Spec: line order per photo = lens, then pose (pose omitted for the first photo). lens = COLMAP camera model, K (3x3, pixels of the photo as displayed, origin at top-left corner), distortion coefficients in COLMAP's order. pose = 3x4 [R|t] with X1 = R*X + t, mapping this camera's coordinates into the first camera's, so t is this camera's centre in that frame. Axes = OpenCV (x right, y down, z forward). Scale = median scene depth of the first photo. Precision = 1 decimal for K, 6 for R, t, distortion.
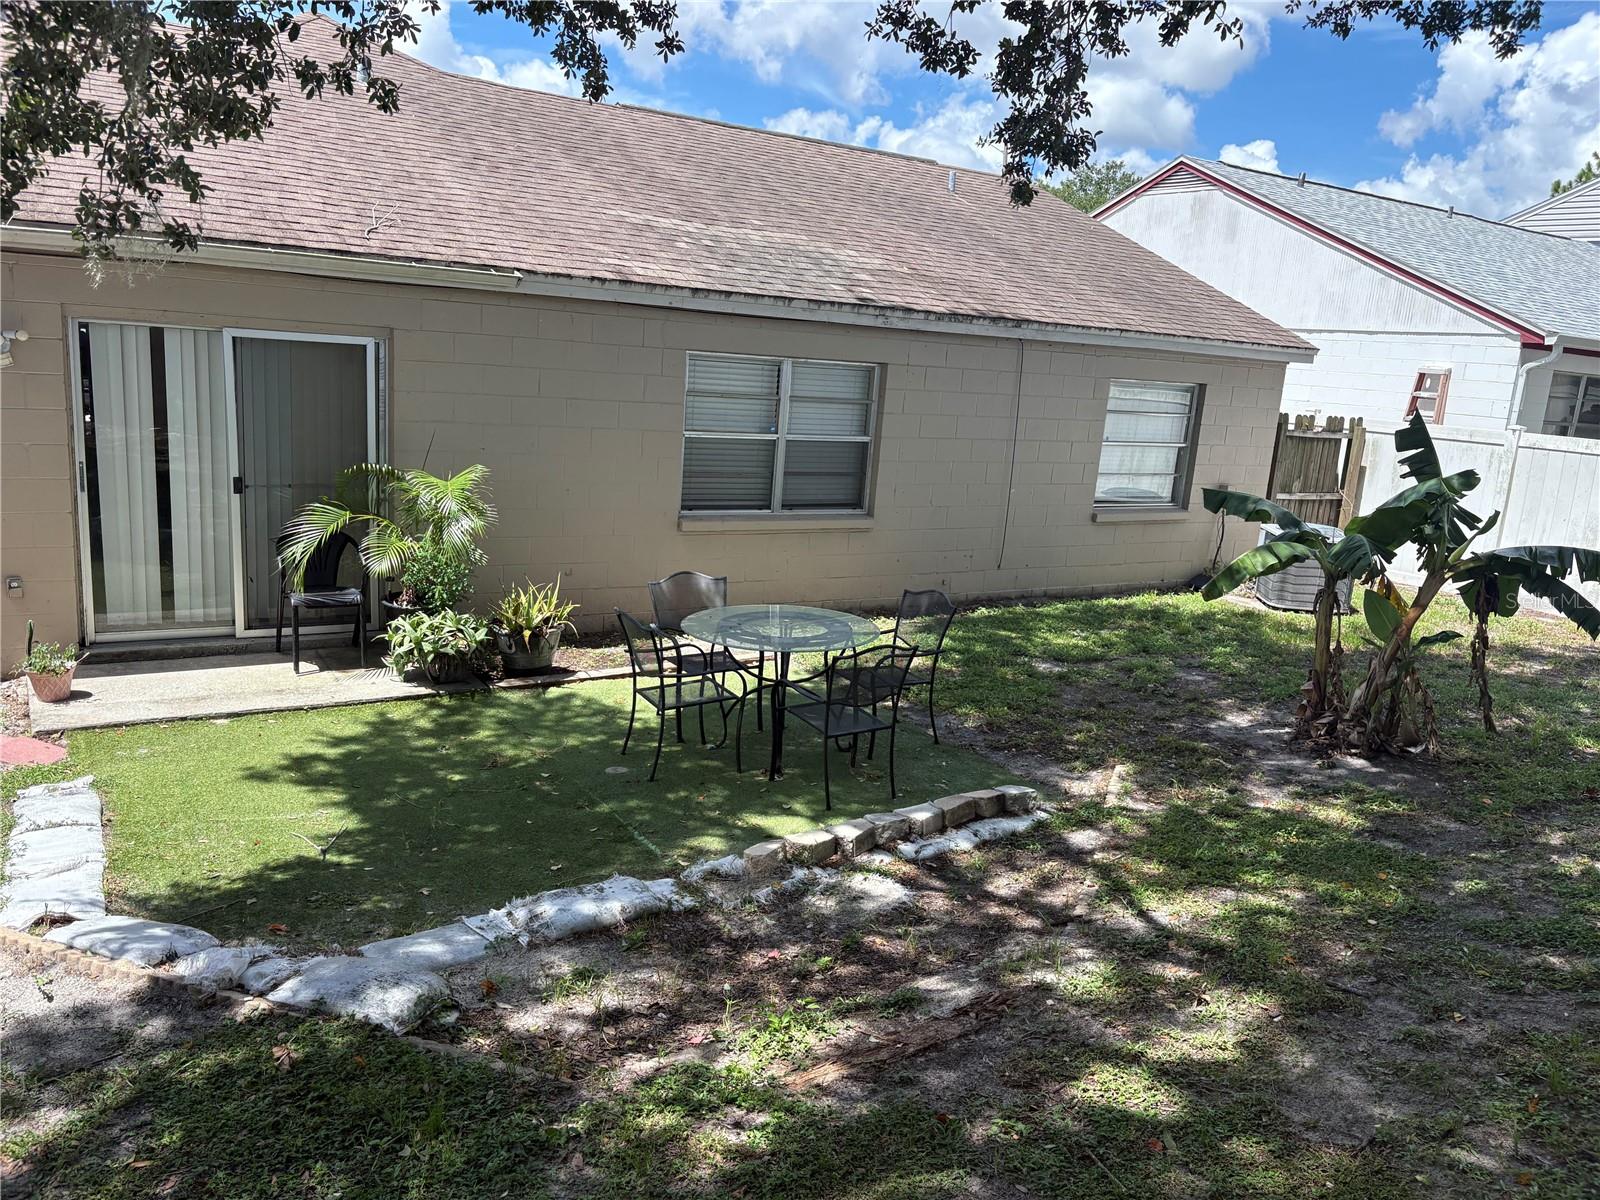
lens RADIAL K [[1201.9, 0, 798.7], [0, 1201.9, 599.3], [0, 0, 1]] dist [-0.002172, -0.001054]
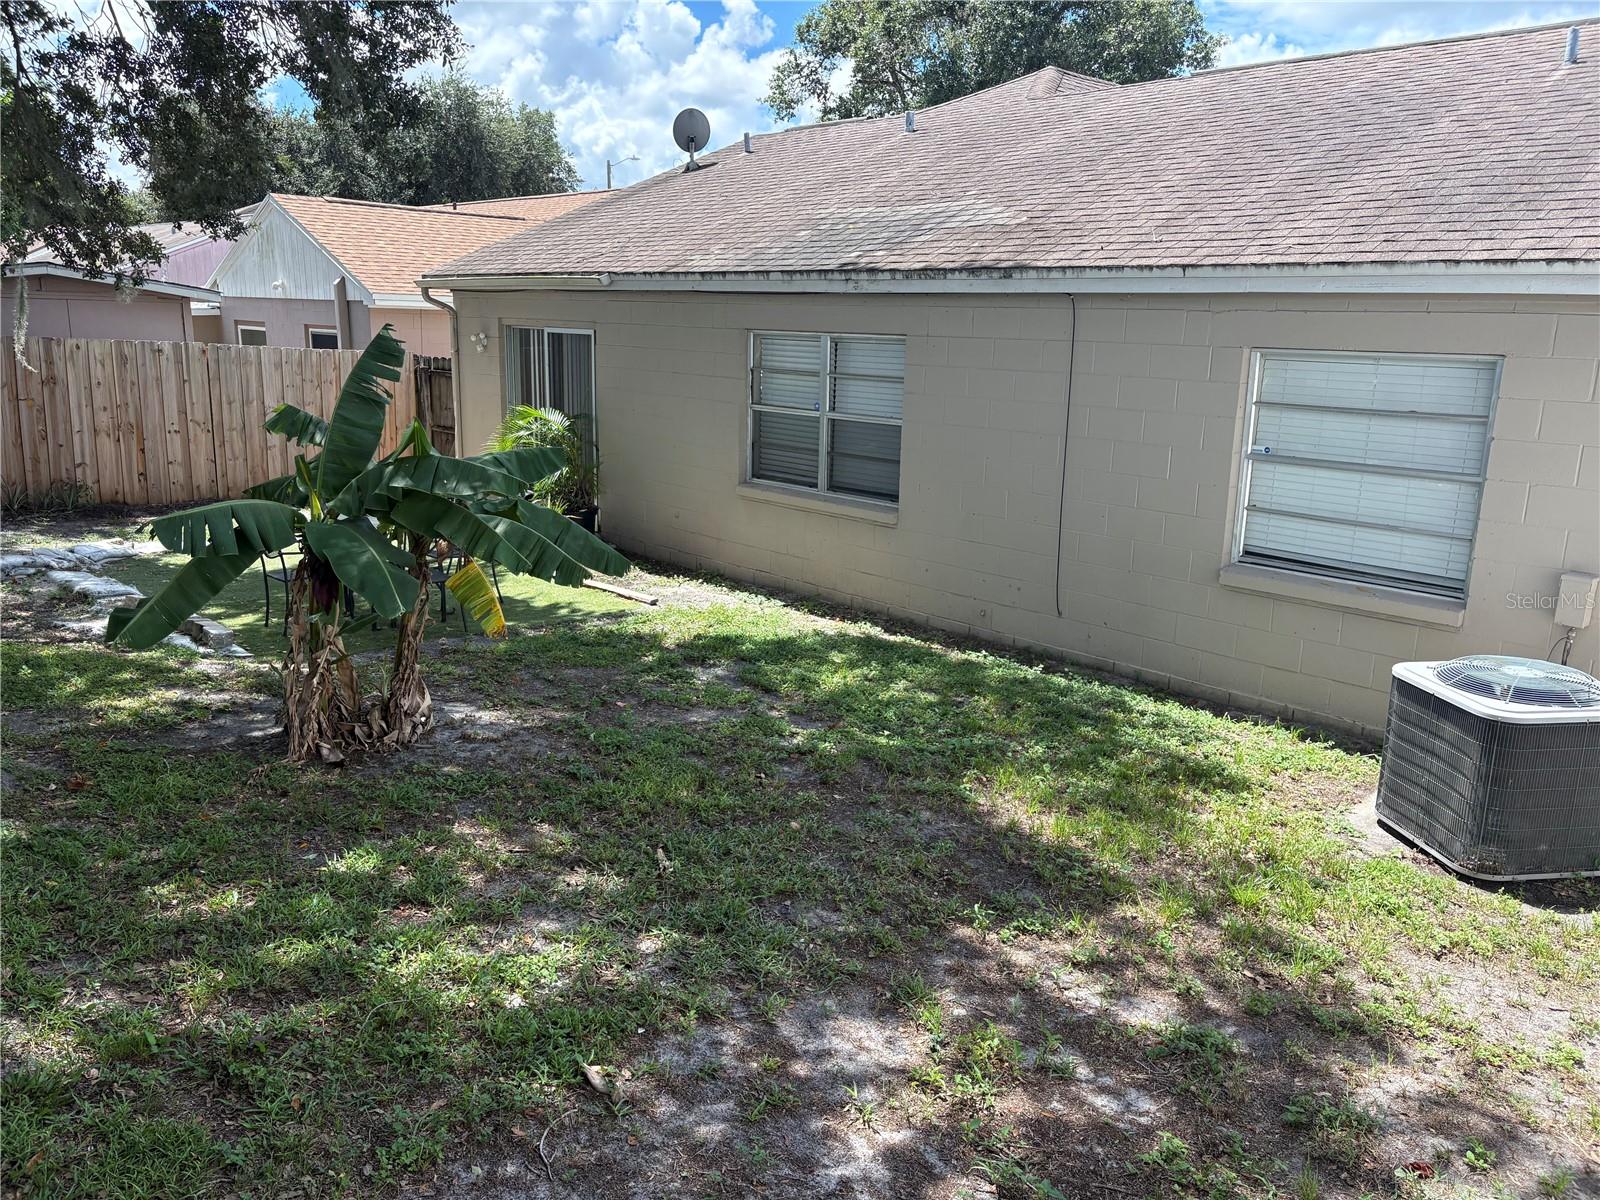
lens RADIAL K [[1201.9, 0, 798.1], [0, 1201.9, 599.7], [0, 0, 1]] dist [-0.002172, -0.001054]
pose [[0.224380, 0.158703, -0.961492, 0.929306], [-0.210060, 0.971332, 0.111306, -0.091791], [0.951593, 0.176996, 0.251285, 0.749970]]
